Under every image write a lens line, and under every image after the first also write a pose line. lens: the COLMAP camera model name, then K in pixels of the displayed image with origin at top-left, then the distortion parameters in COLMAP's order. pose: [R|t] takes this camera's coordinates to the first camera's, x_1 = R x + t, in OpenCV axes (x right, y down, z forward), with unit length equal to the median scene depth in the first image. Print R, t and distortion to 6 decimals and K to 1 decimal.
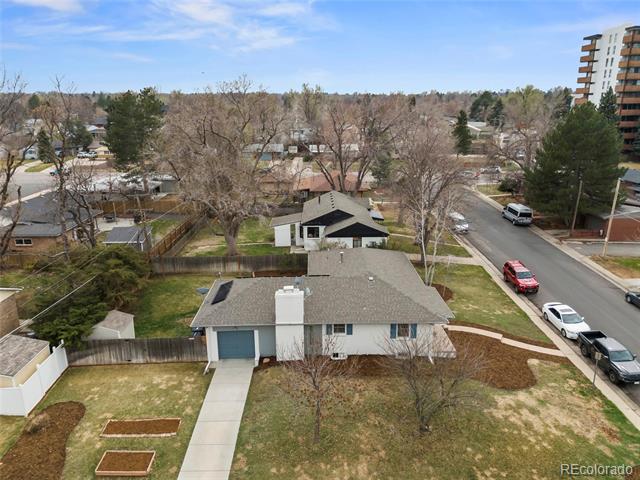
lens RADIAL K [[484.6, 0, 320.0], [0, 484.6, 240.0], [0, 0, 1]] dist [0.007424, 0.003483]
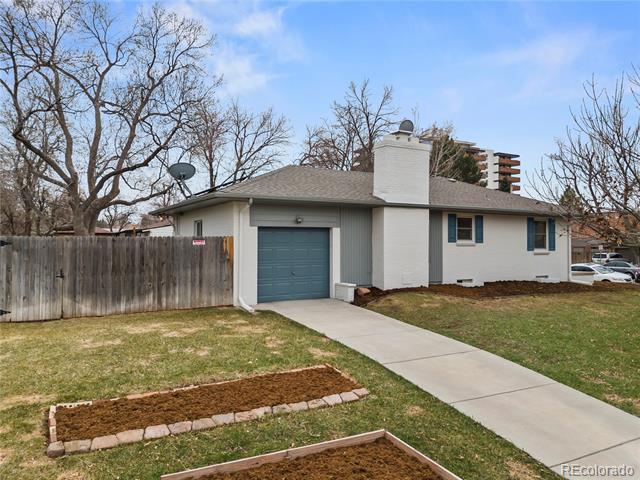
lens RADIAL K [[489.8, 0, 320.0], [0, 489.8, 240.0], [0, 0, 1]] dist [0.062161, -0.054455]
pose [[0.869386, 0.014014, 0.493934, -0.372204], [0.139025, 0.952281, -0.271721, 0.319541], [-0.474172, 0.304899, 0.825952, 0.624748]]
